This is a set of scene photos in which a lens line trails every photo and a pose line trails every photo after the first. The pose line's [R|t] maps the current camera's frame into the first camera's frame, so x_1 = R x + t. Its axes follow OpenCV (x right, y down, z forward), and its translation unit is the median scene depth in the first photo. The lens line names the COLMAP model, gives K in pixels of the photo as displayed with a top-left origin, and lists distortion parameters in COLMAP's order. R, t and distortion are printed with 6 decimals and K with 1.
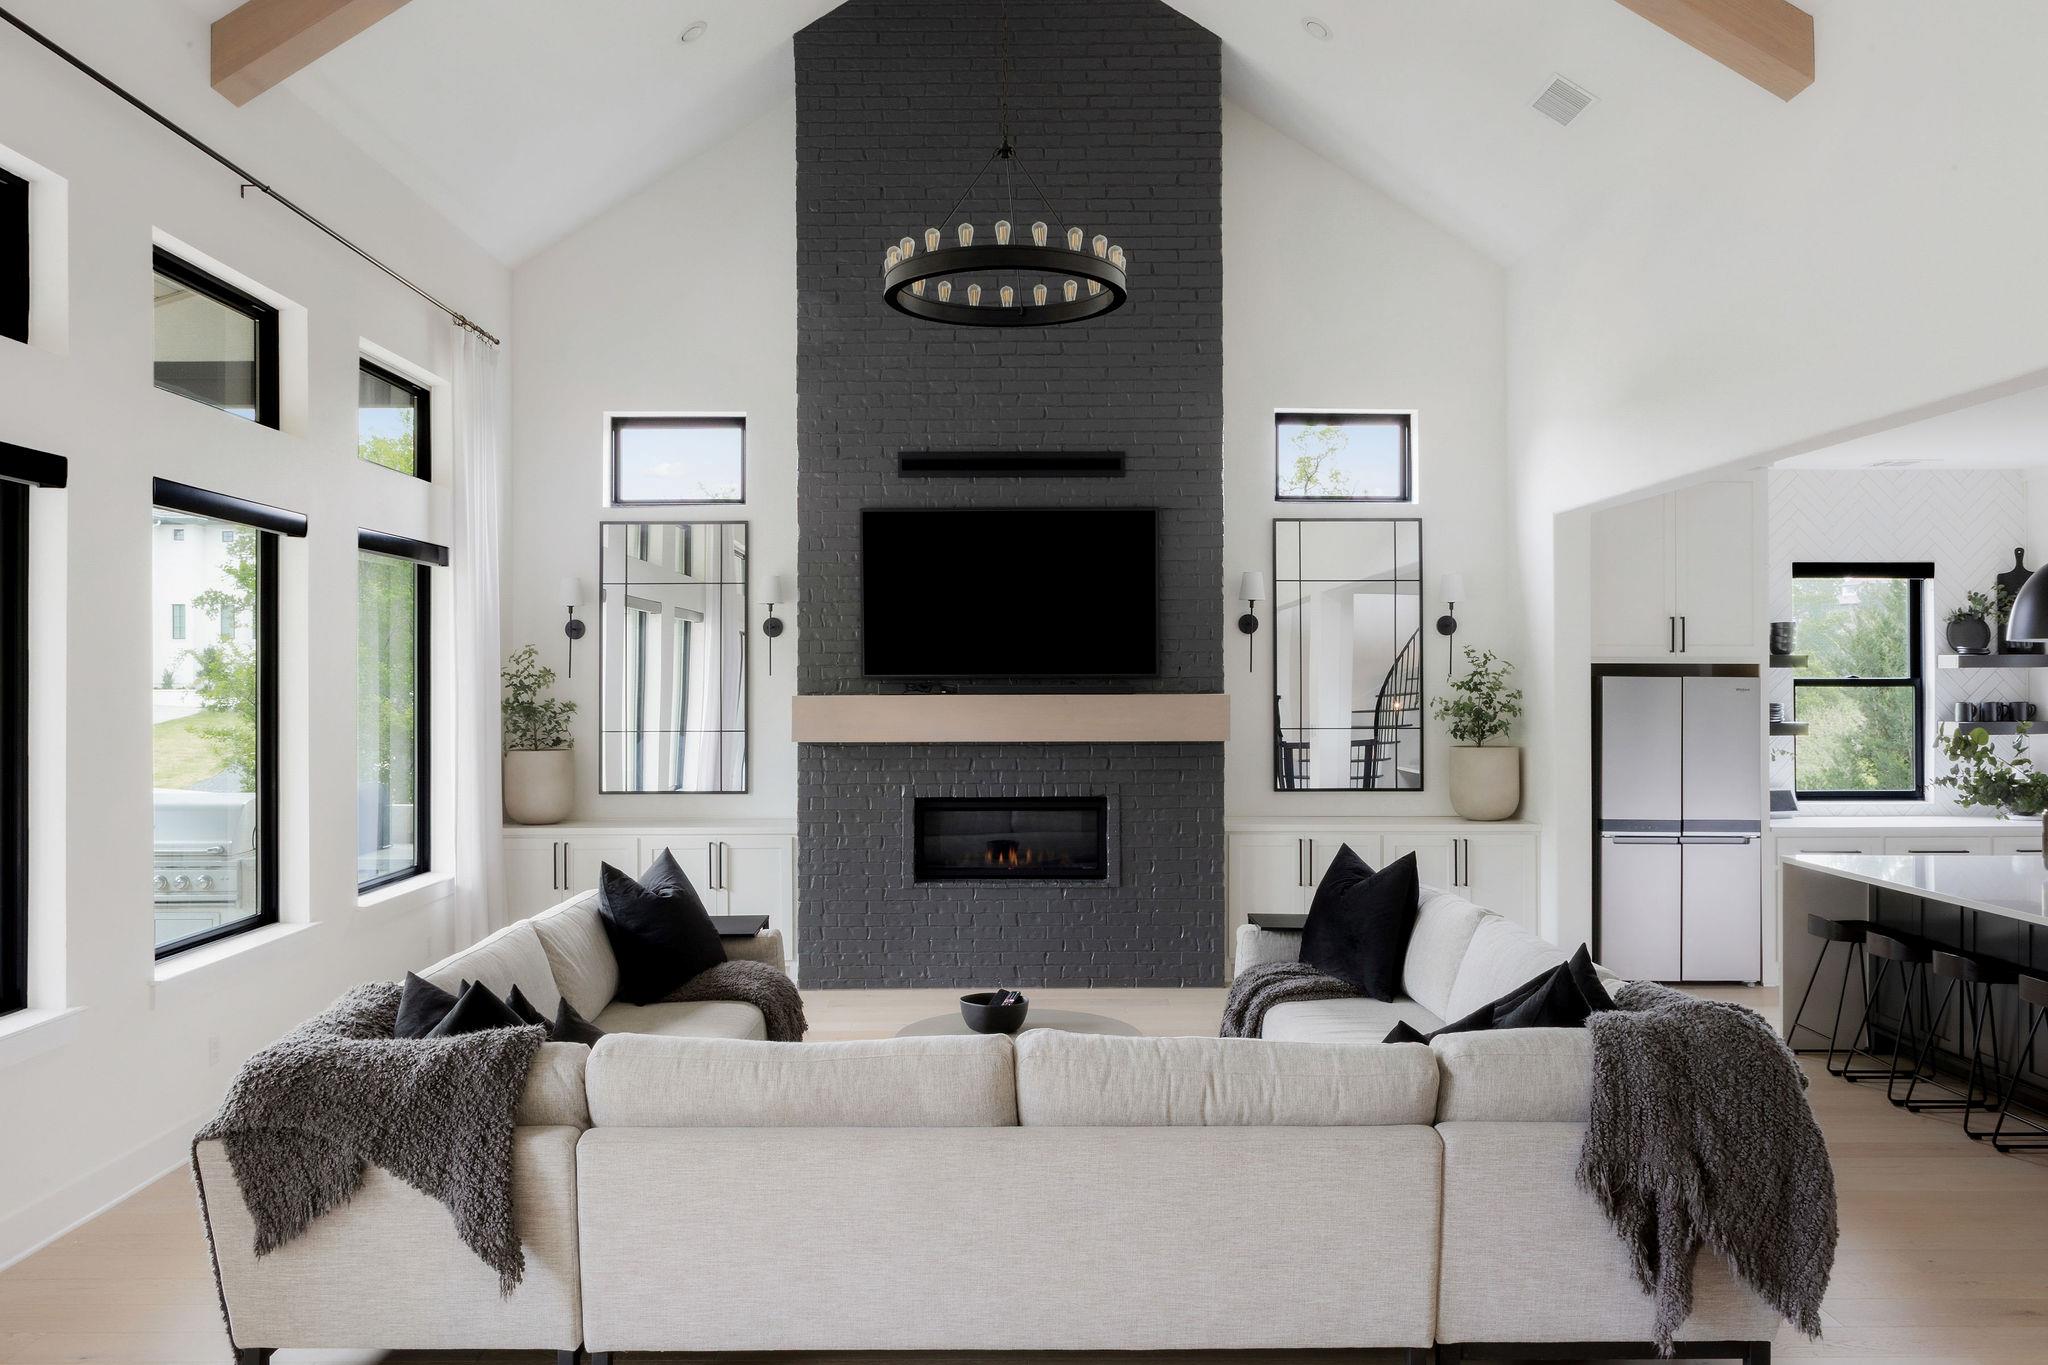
lens RADIAL K [[1514.0, 0, 1024.0], [0, 1514.0, 682.5], [0, 0, 1]] dist [0.001140, 0.002857]
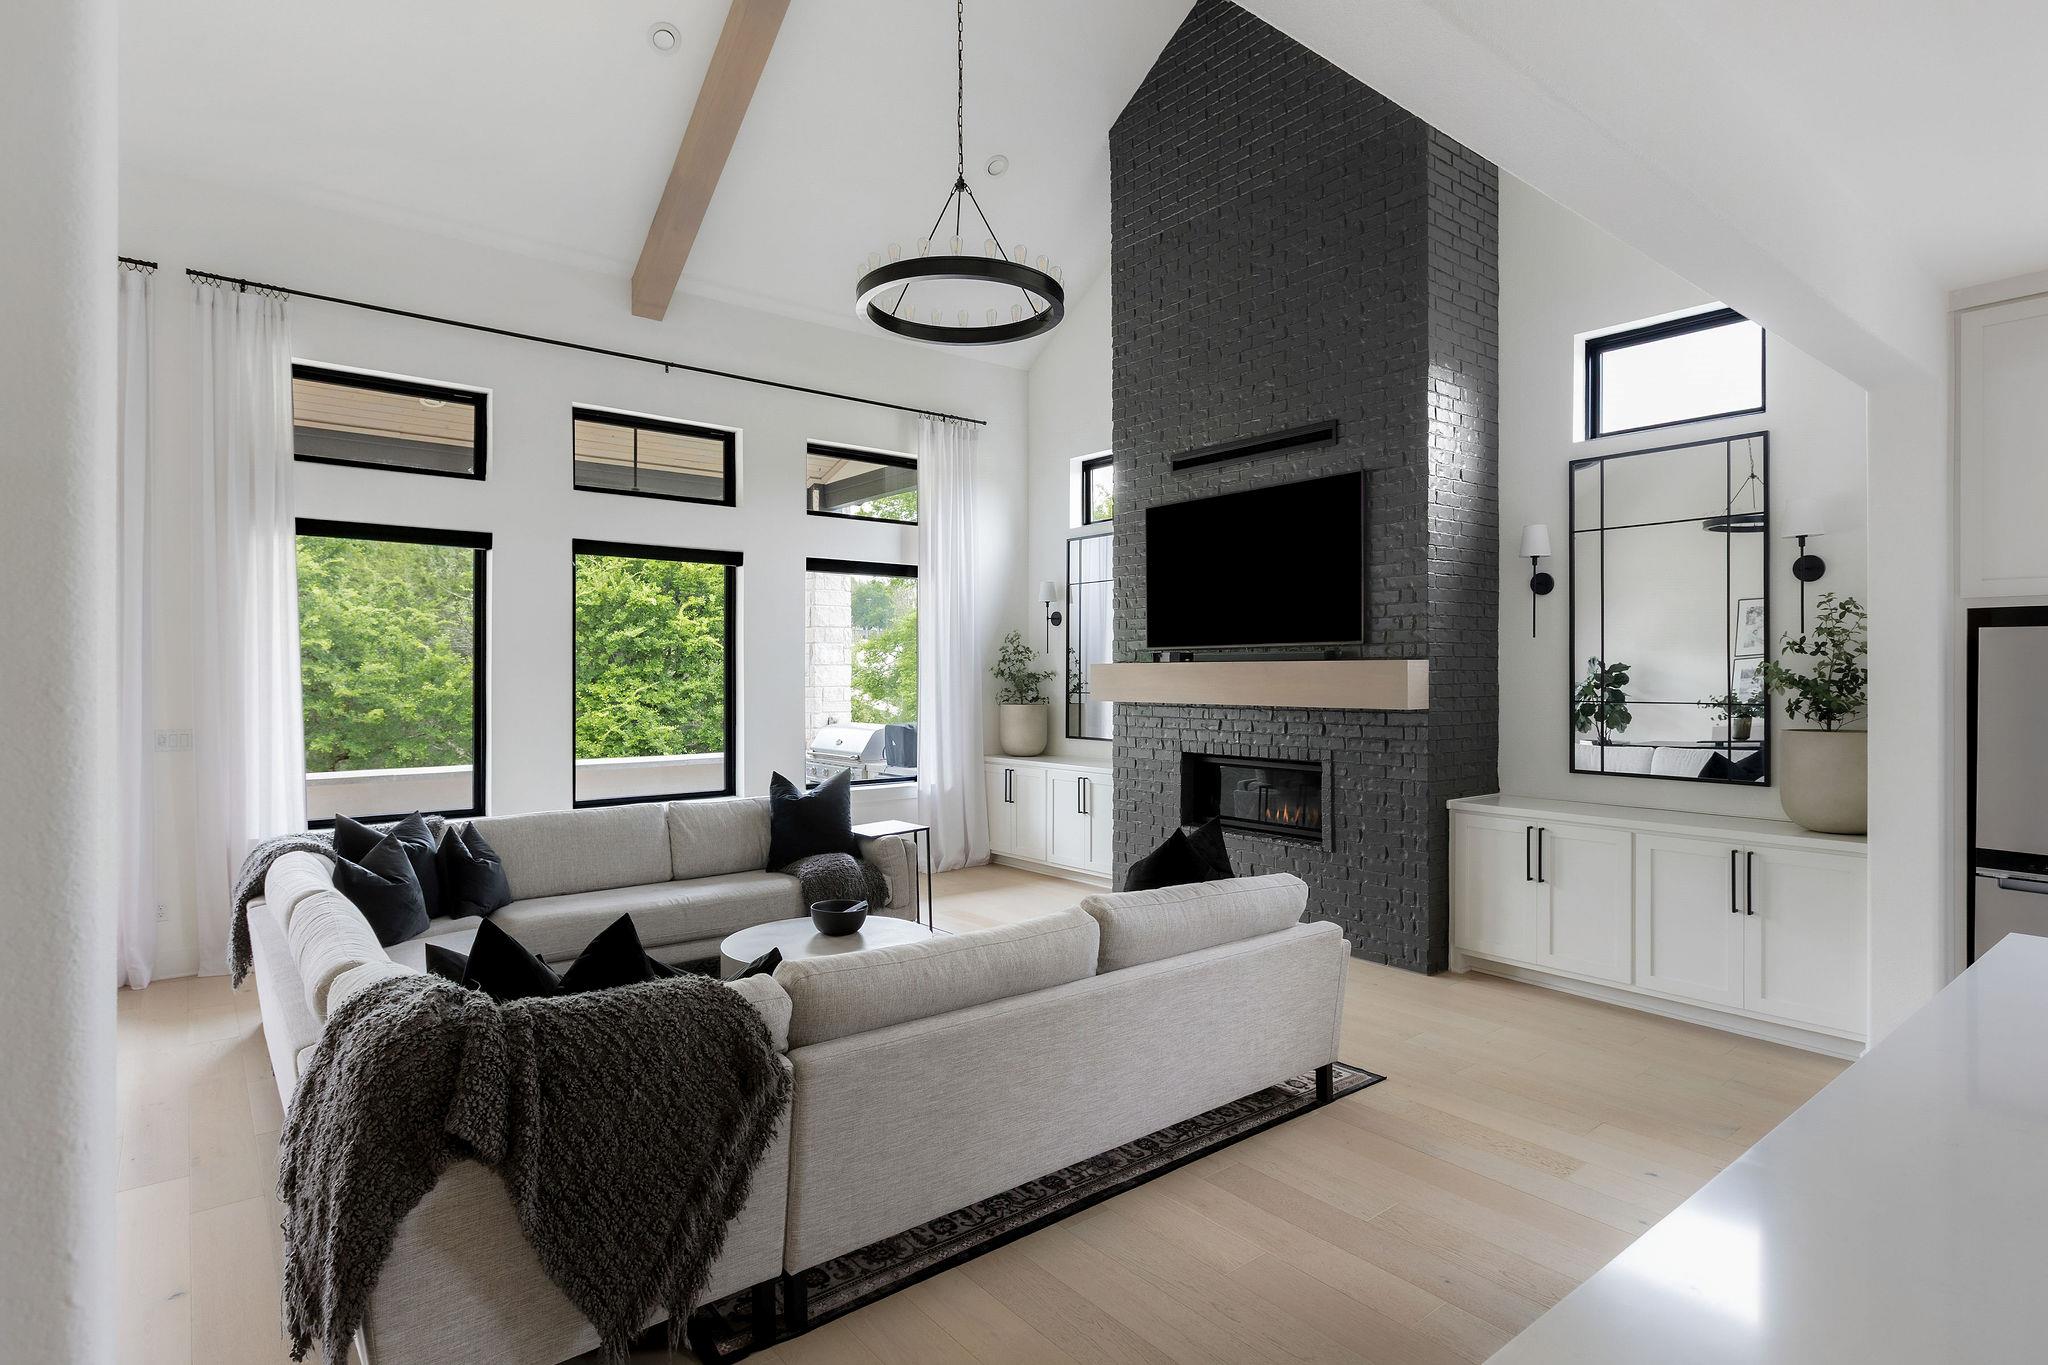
lens RADIAL K [[1046.2, 0, 1024.0], [0, 1046.2, 682.5], [0, 0, 1]] dist [-0.001077, -0.000077]
pose [[0.622336, 0.008445, -0.782704, 0.478899], [-0.003034, 0.999960, 0.008376, 0.016845], [0.782744, -0.002839, 0.622337, 0.406193]]
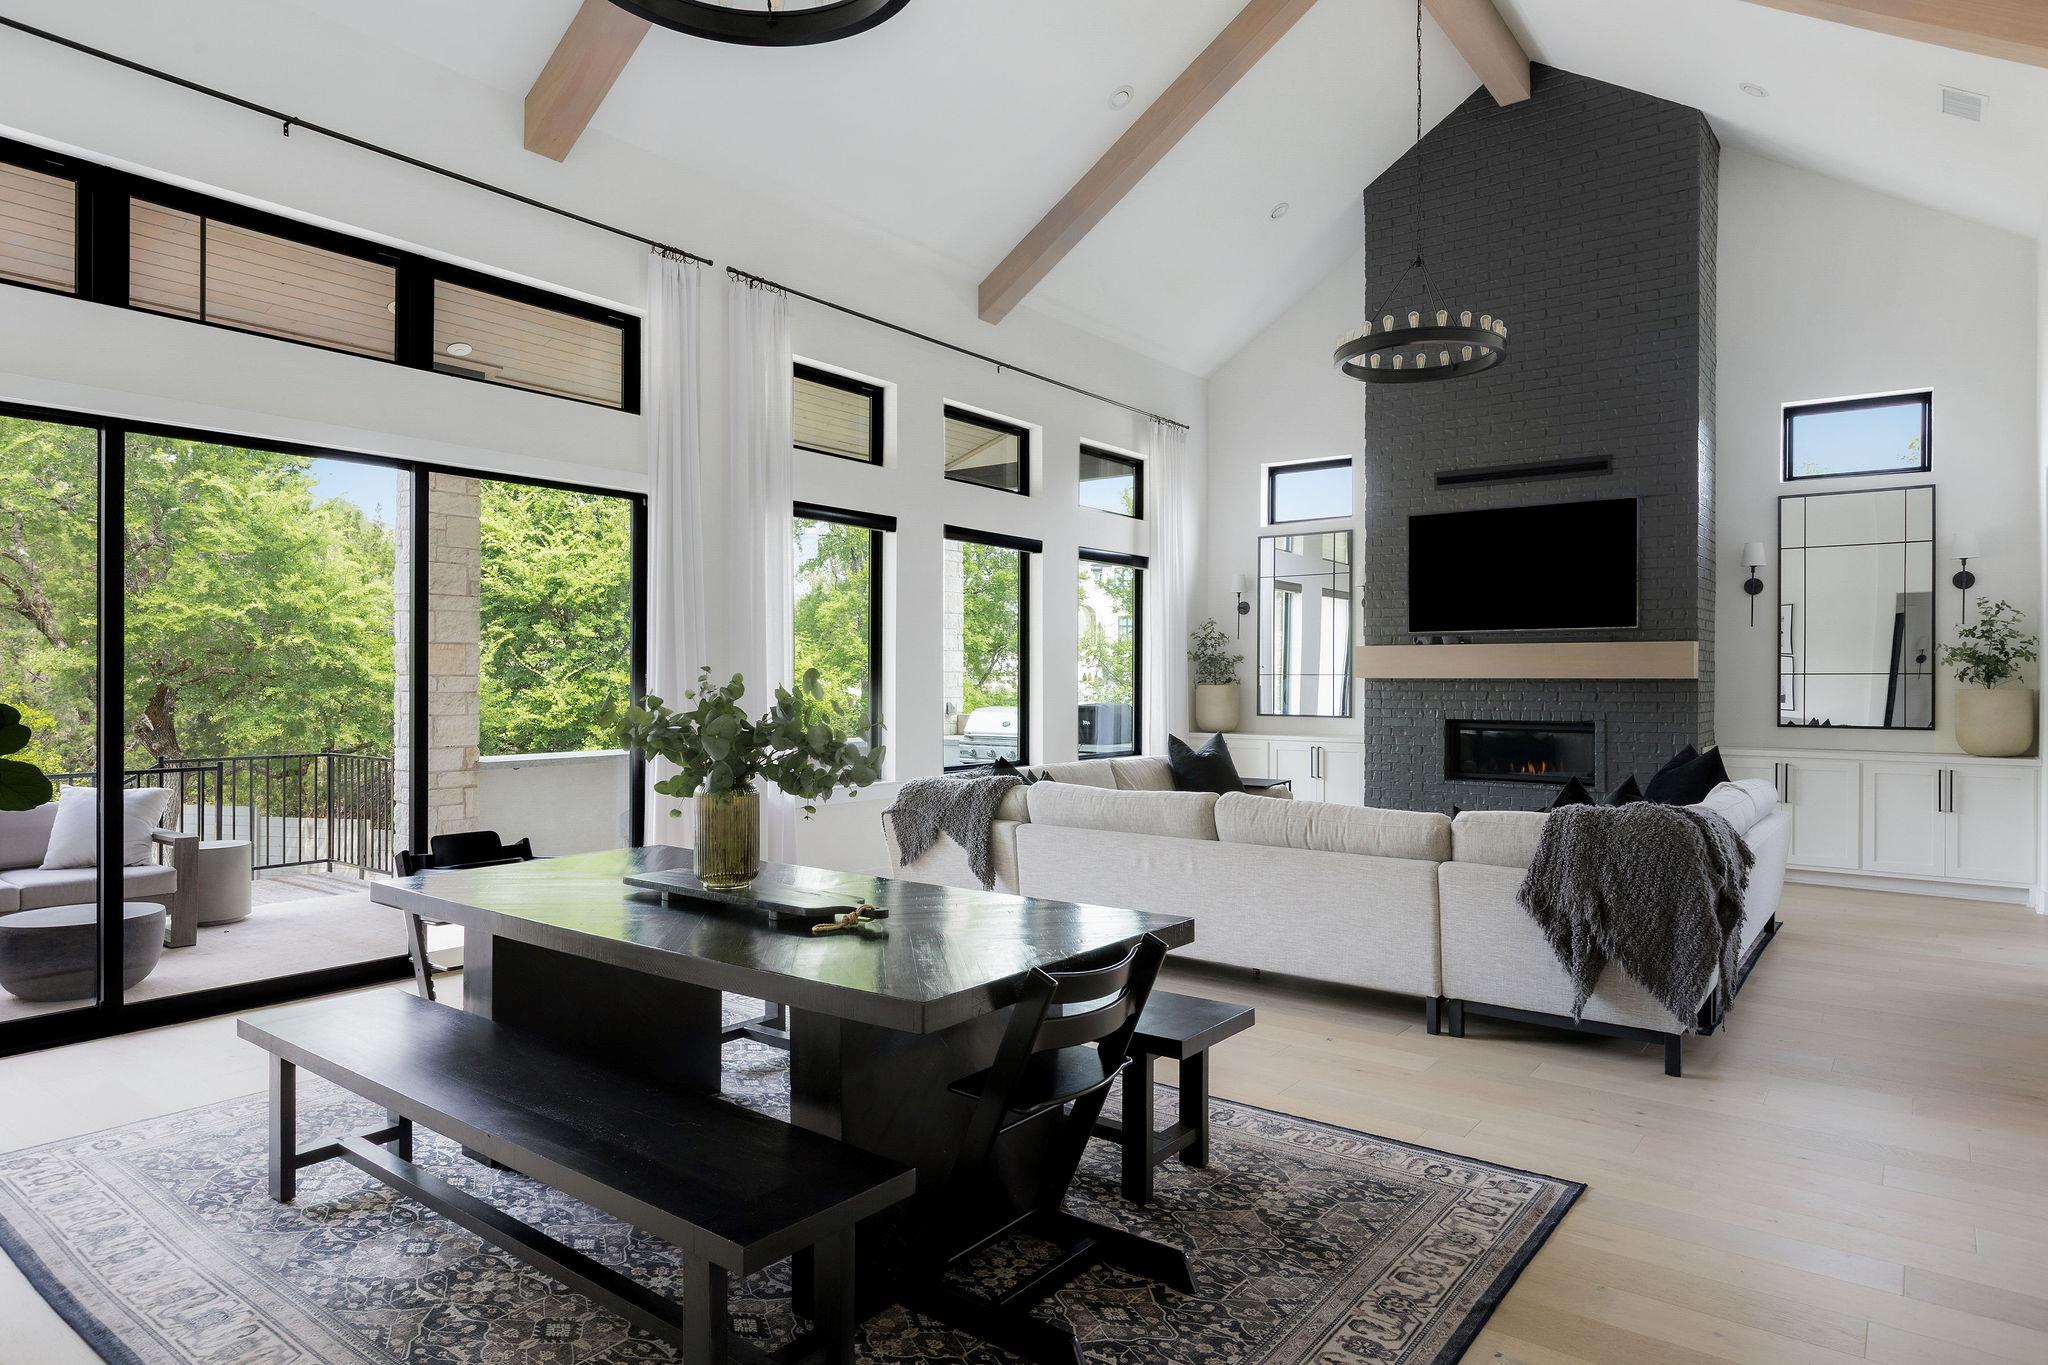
lens RADIAL K [[1212.4, 0, 1024.0], [0, 1212.4, 682.5], [0, 0, 1]] dist [0.016532, -0.003044]
pose [[0.797660, 0.007346, -0.603063, 0.292974], [-0.006551, 0.999972, 0.003516, 0.041174], [0.603072, 0.001146, 0.797686, -0.130232]]
